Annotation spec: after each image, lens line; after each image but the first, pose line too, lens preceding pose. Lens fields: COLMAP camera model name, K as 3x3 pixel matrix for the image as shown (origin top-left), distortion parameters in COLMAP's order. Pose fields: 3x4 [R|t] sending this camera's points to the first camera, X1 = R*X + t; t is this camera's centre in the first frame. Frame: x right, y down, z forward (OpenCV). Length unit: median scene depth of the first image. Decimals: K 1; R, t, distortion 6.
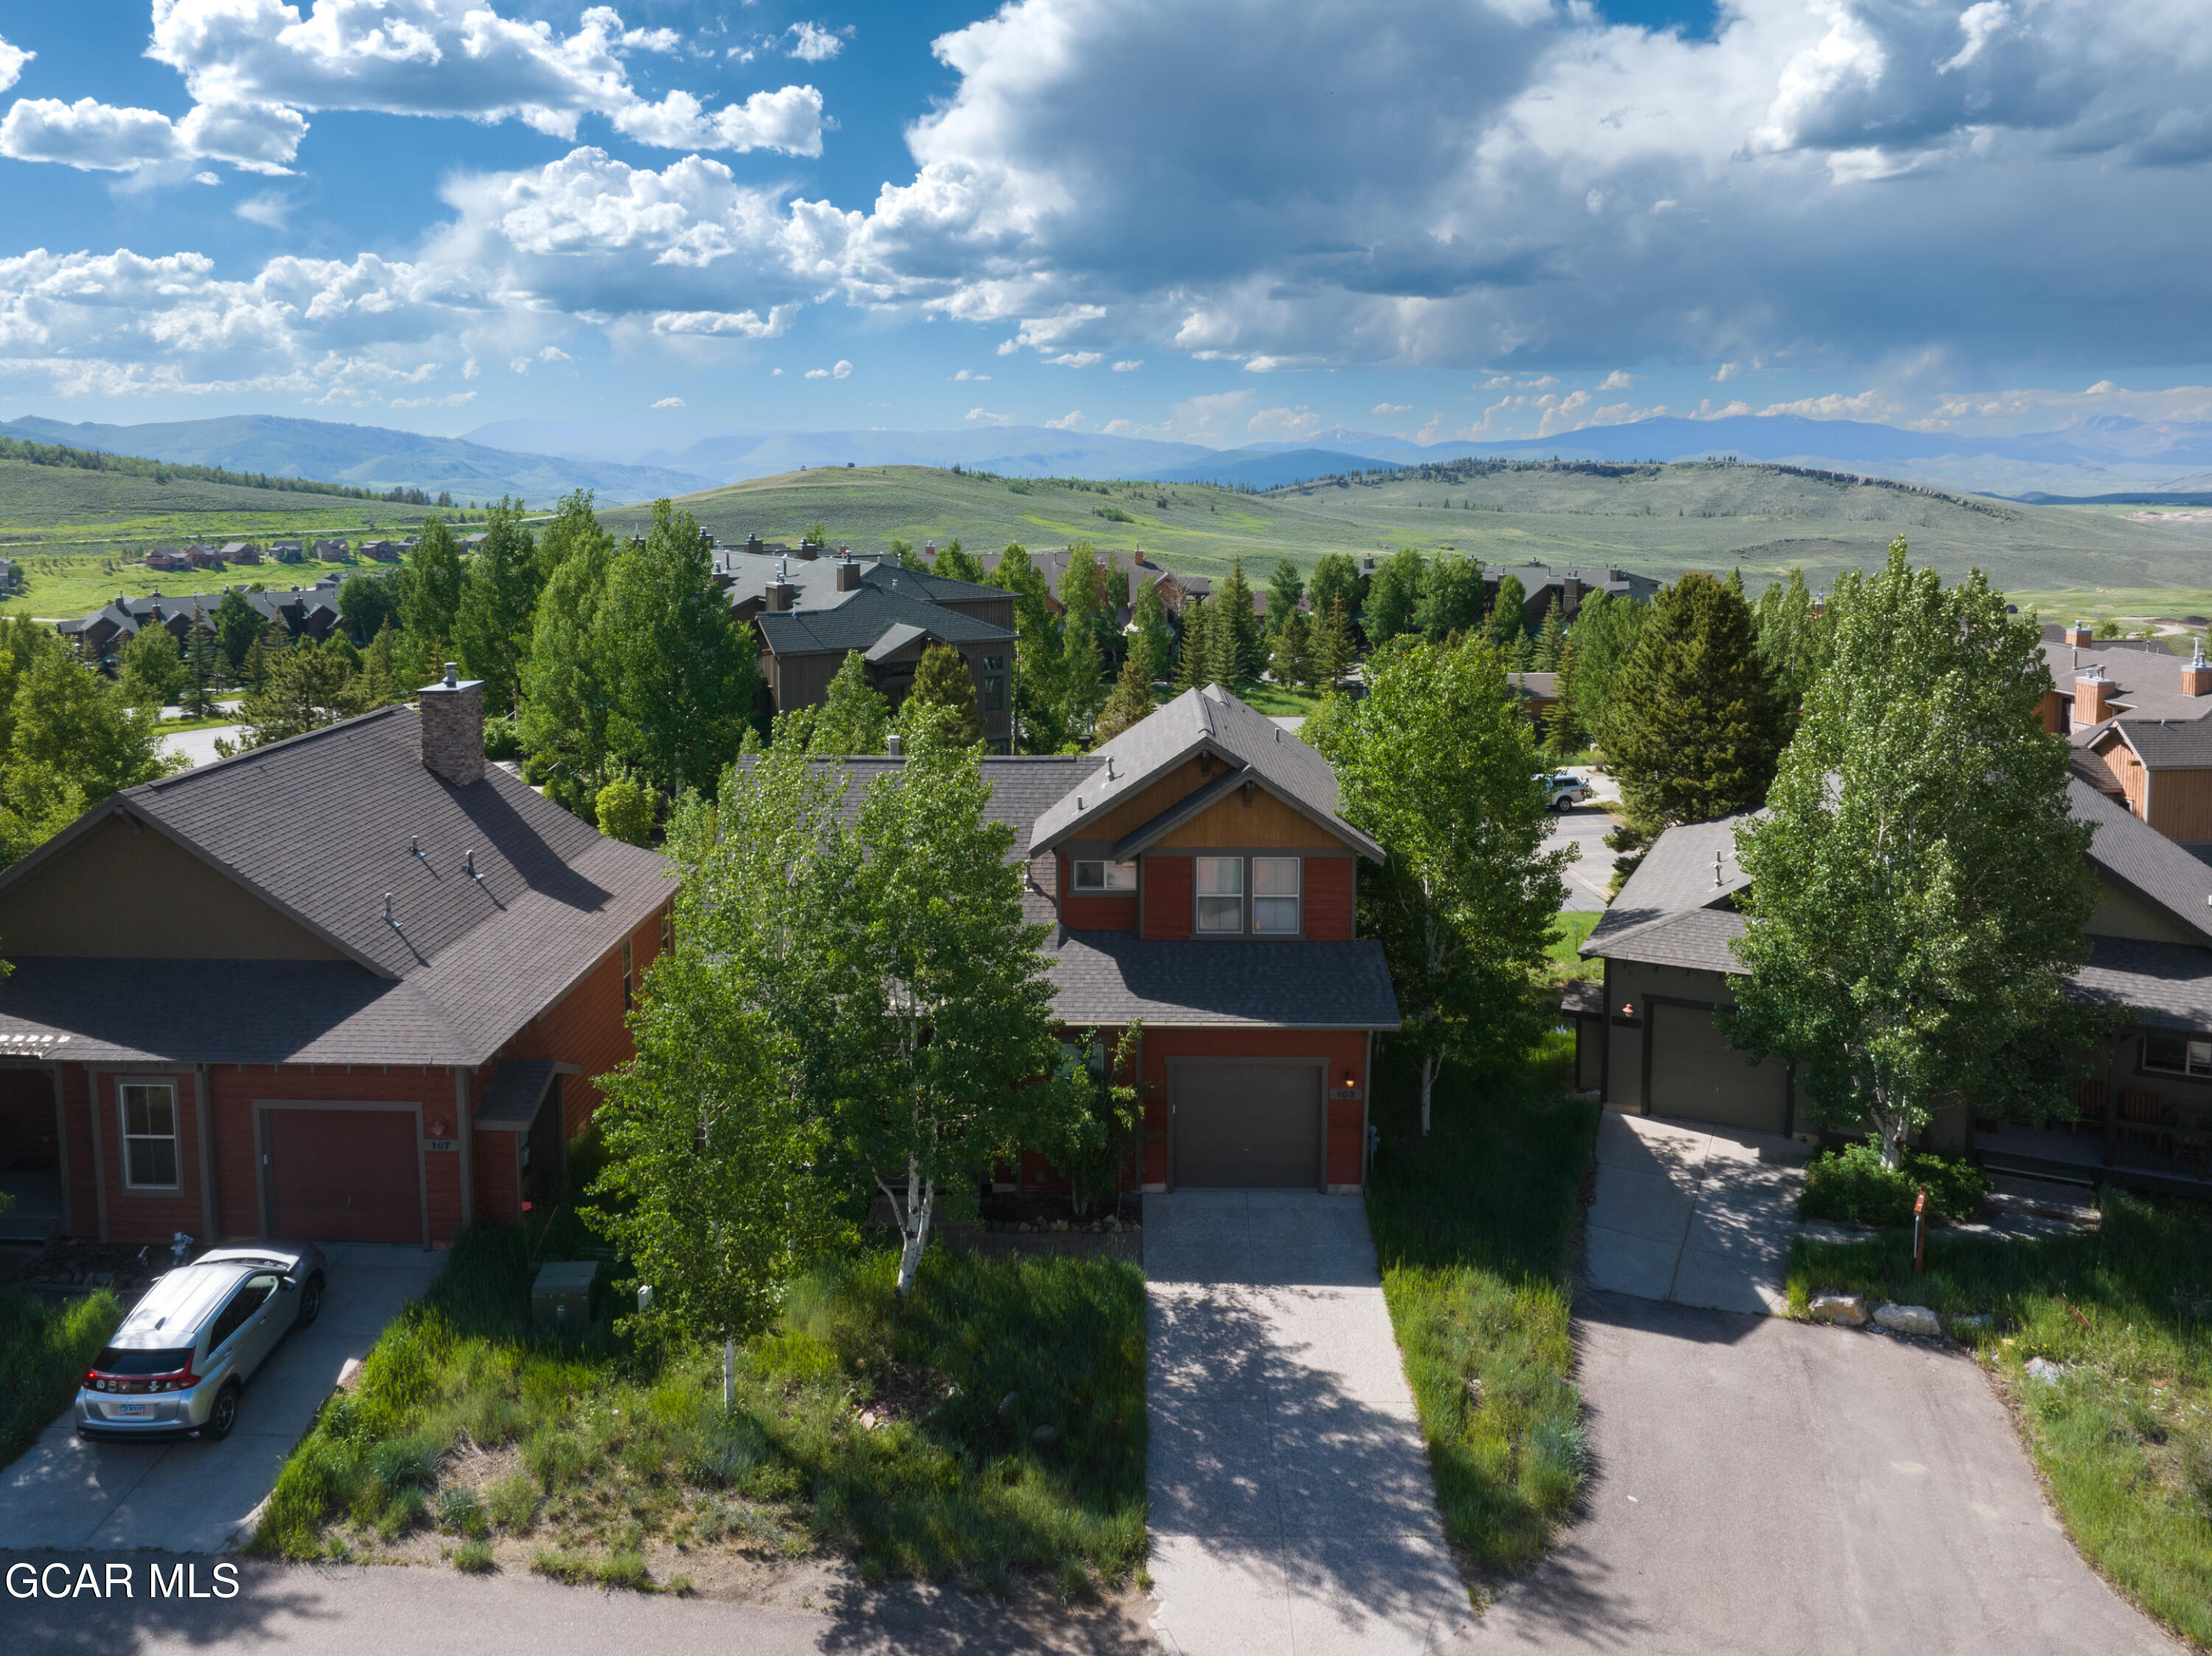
lens RADIAL K [[1551.6, 0, 1105.0], [0, 1551.6, 658.3], [0, 0, 1]] dist [-0.027873, 0.000968]
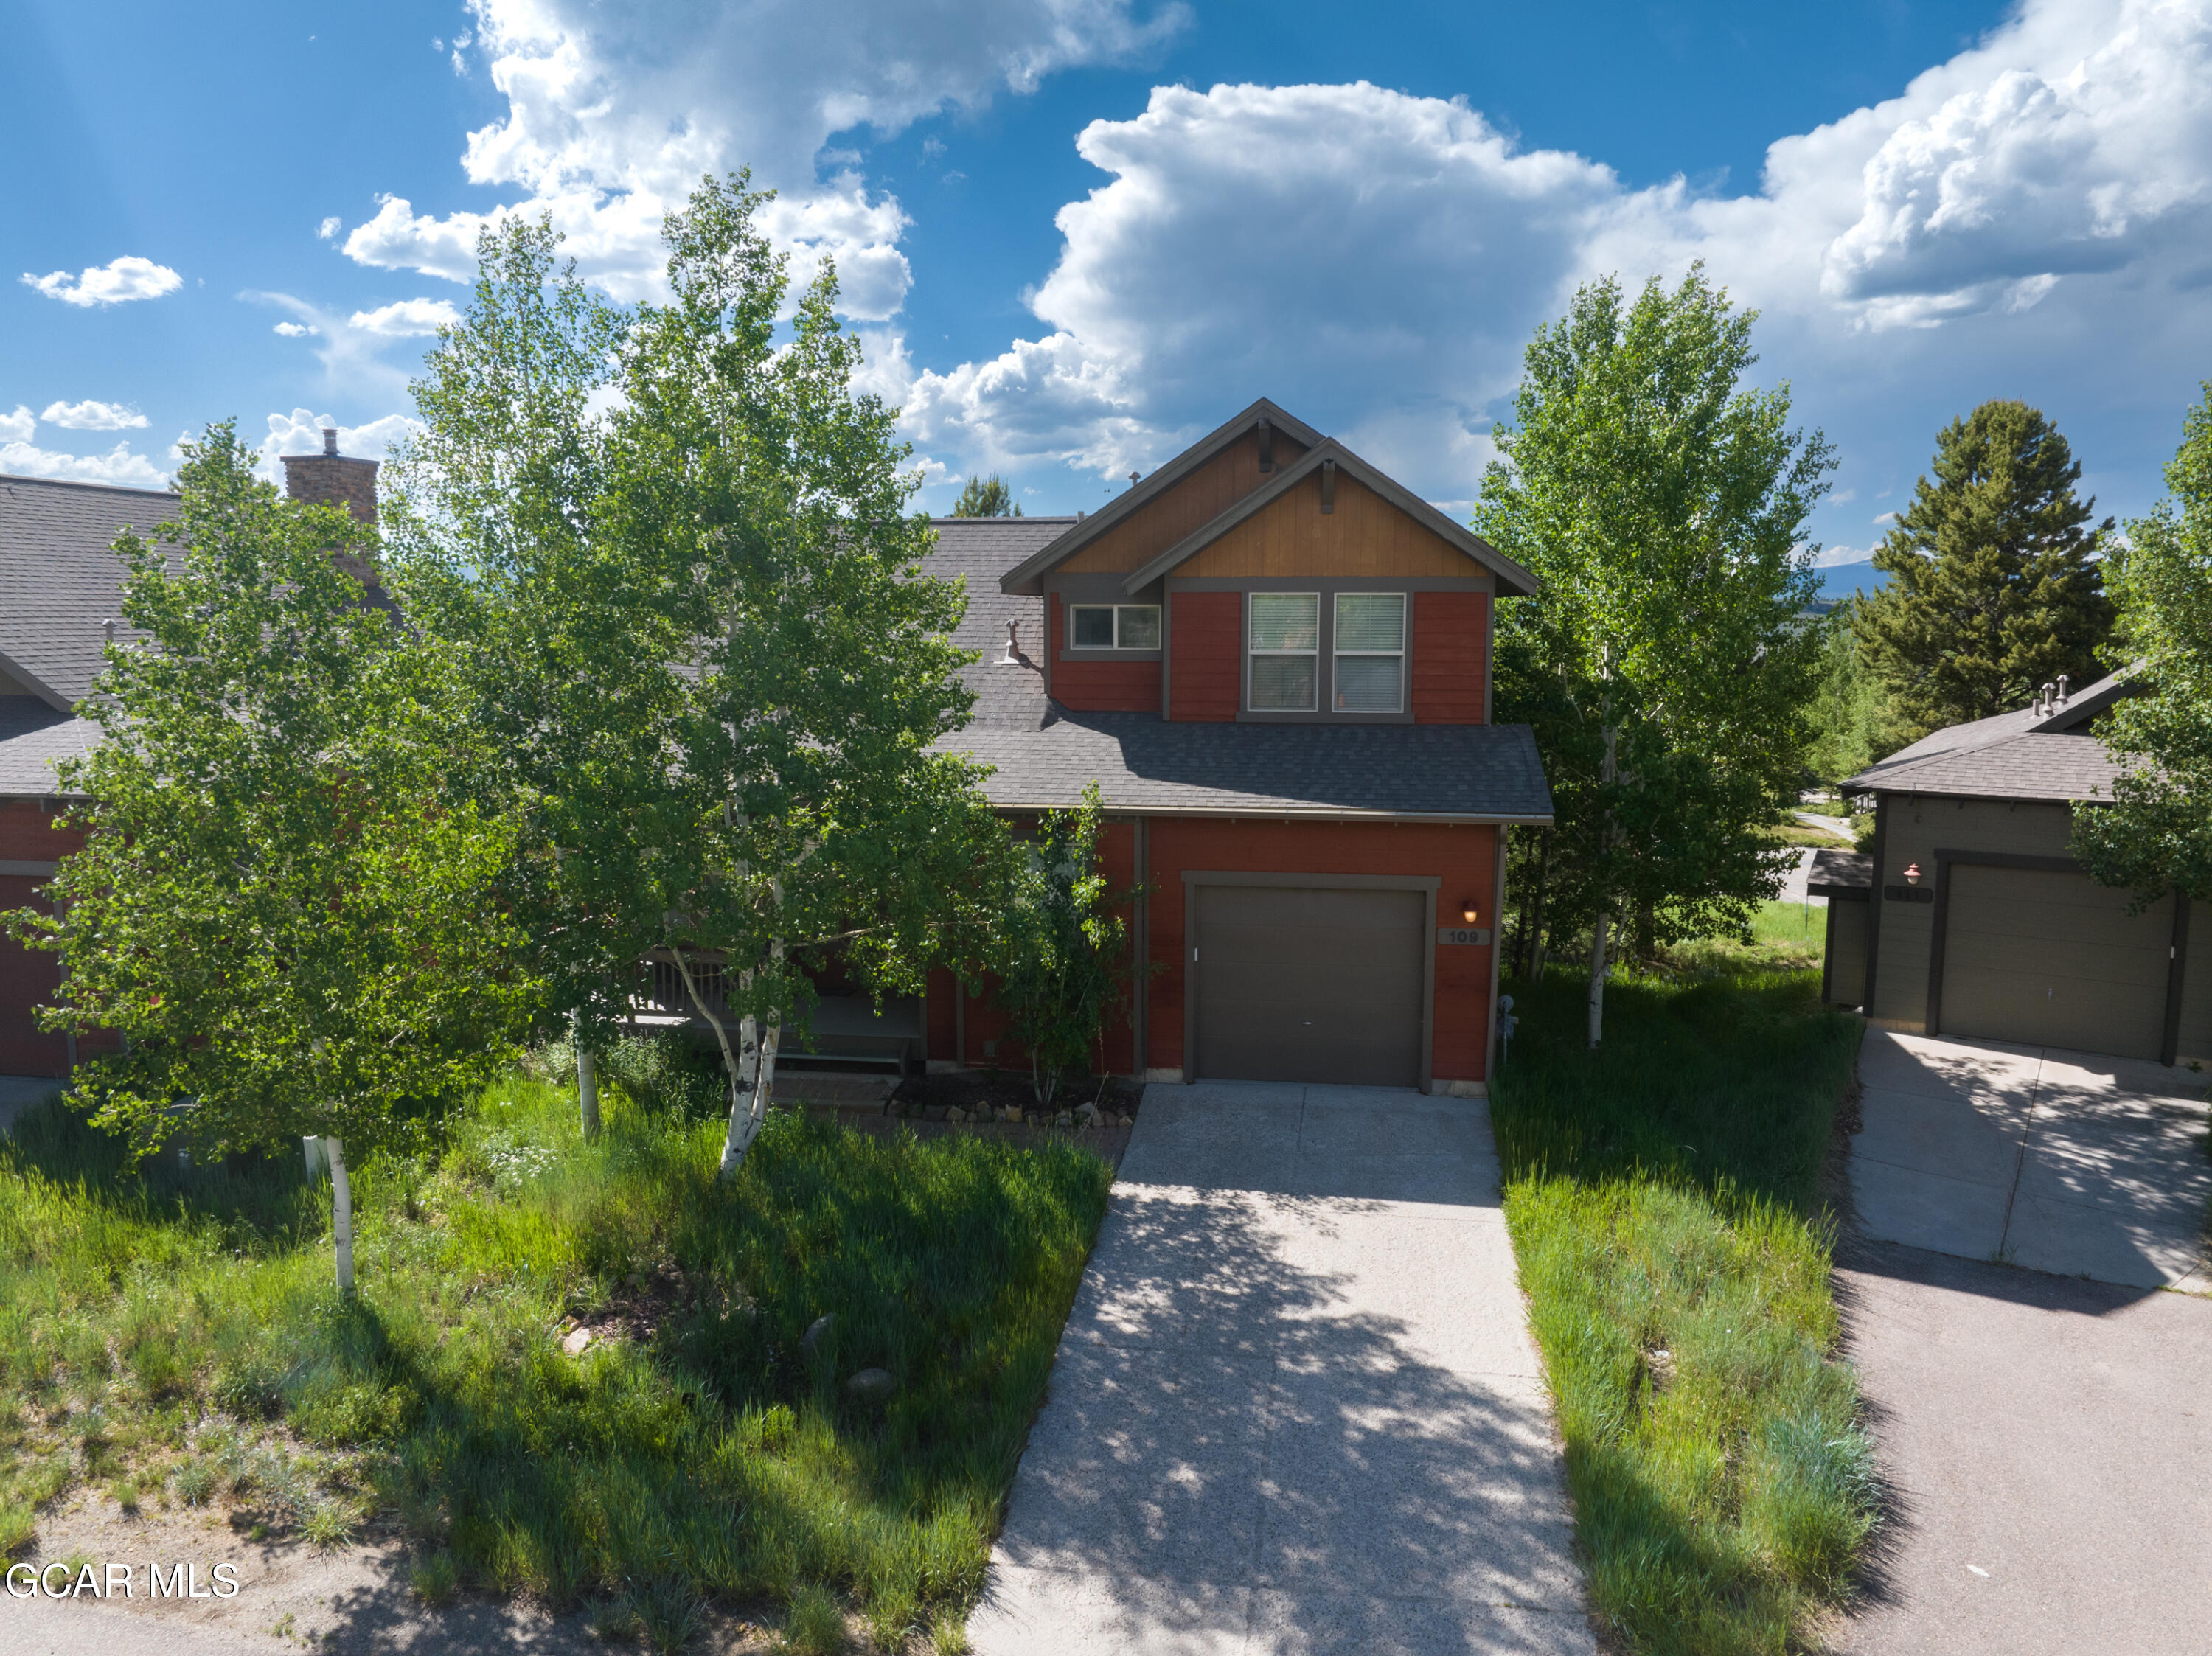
lens RADIAL K [[1521.2, 0, 1117.9], [0, 1521.2, 837.4], [0, 0, 1]] dist [-0.053242, 0.026979]
pose [[0.992576, 0.022449, -0.119539, 0.105076], [-0.017374, 0.998910, 0.043329, 0.258510], [0.120381, -0.040930, 0.991884, 0.436677]]
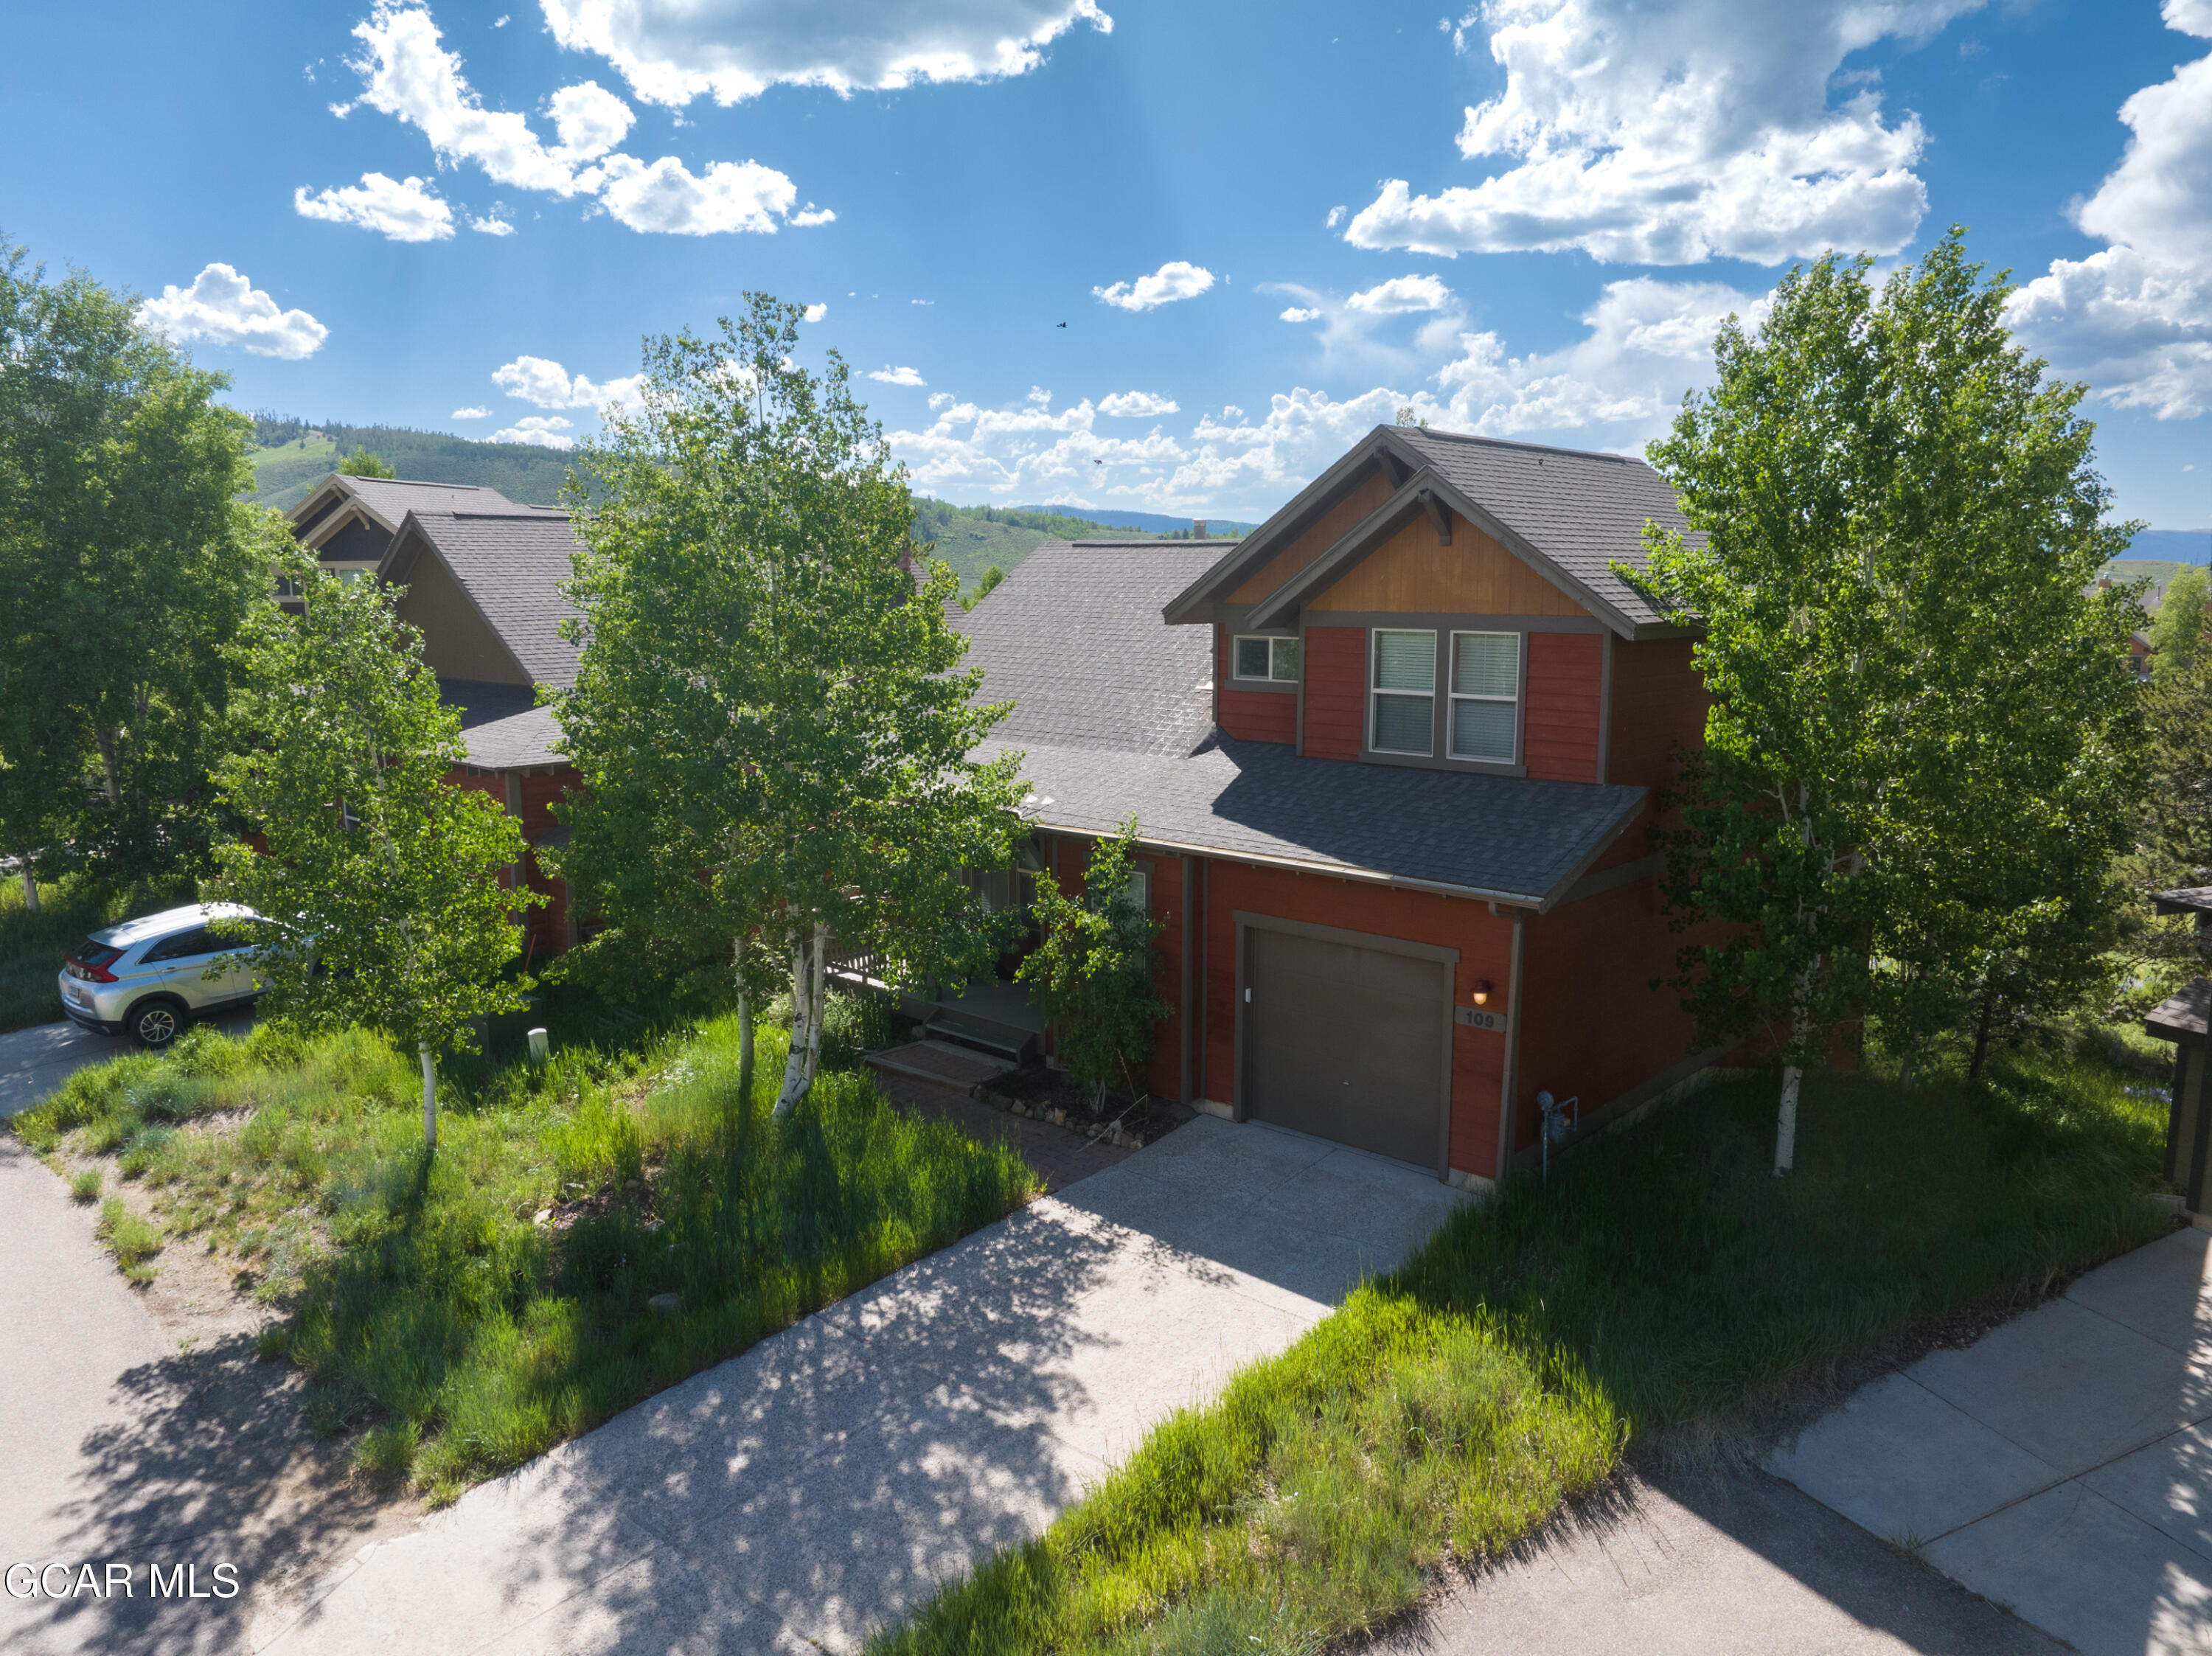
lens RADIAL K [[1521.2, 0, 1117.9], [0, 1521.2, 837.4], [0, 0, 1]] dist [-0.053242, 0.026979]
pose [[0.765315, 0.113025, -0.633655, 0.480413], [-0.071333, 0.993291, 0.091019, 0.206302], [0.639691, -0.024458, 0.768243, 0.574782]]
